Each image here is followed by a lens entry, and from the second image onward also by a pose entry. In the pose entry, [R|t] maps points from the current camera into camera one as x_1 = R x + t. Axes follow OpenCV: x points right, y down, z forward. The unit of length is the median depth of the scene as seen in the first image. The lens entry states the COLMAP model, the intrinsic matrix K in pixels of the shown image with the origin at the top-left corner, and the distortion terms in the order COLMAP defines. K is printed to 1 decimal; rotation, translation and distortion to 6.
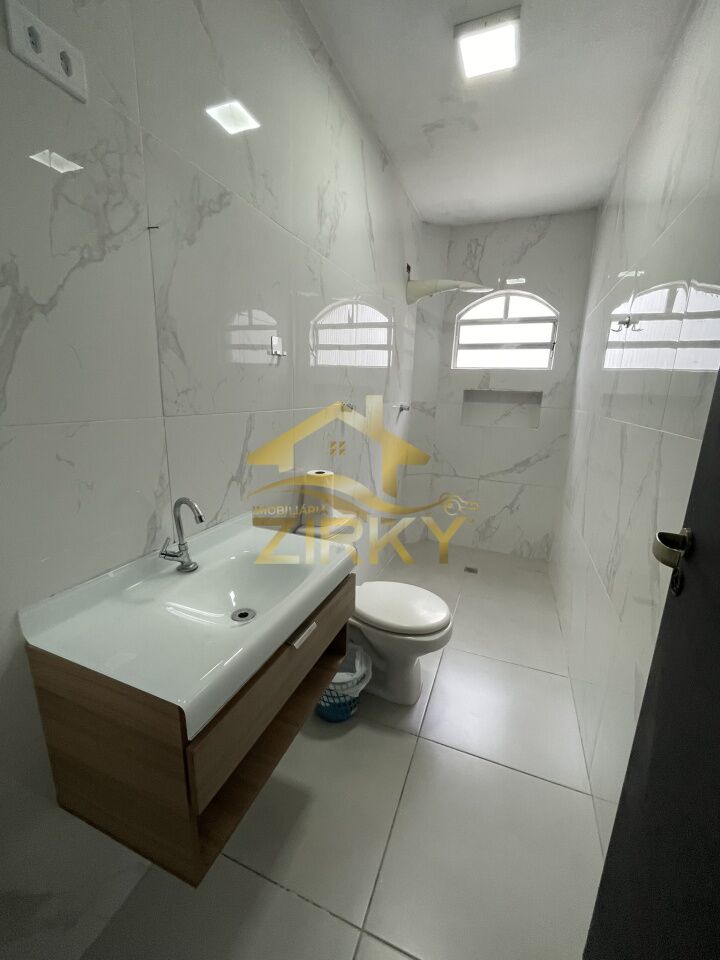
lens RADIAL K [[388.4, 0, 360.0], [0, 388.4, 480.0], [0, 0, 1]] dist [-0.003899, -0.000014]
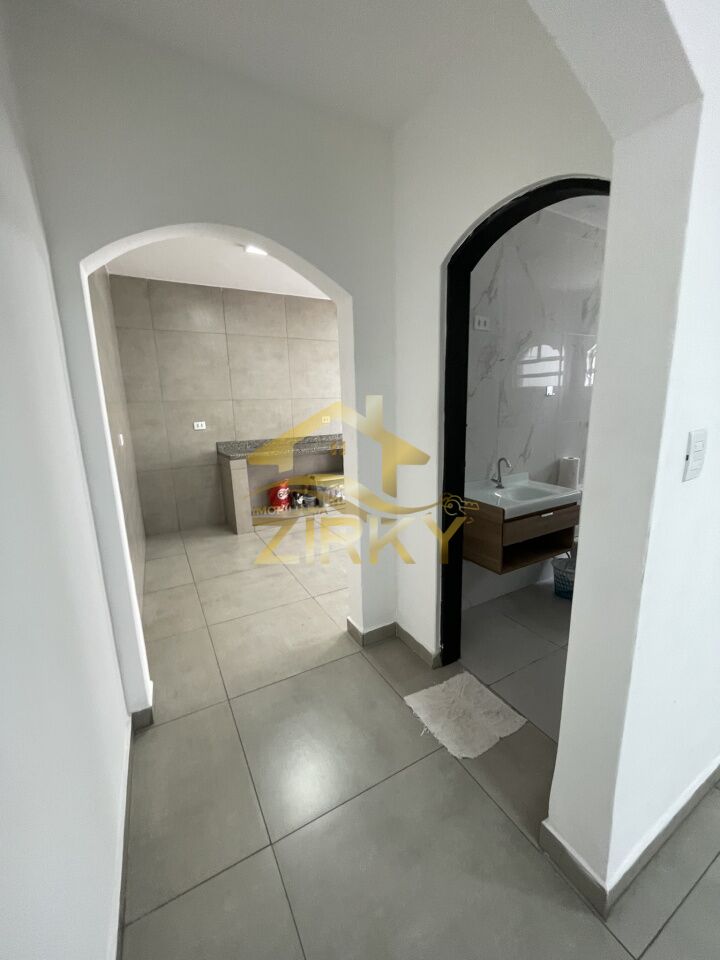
lens RADIAL K [[388.8, 0, 360.0], [0, 388.8, 480.0], [0, 0, 1]] dist [0.000566, 0.000170]
pose [[0.775647, 0.078750, -0.626235, 0.432321], [-0.091091, 0.995765, 0.012394, 0.237556], [0.624559, 0.047431, 0.779536, -1.560820]]
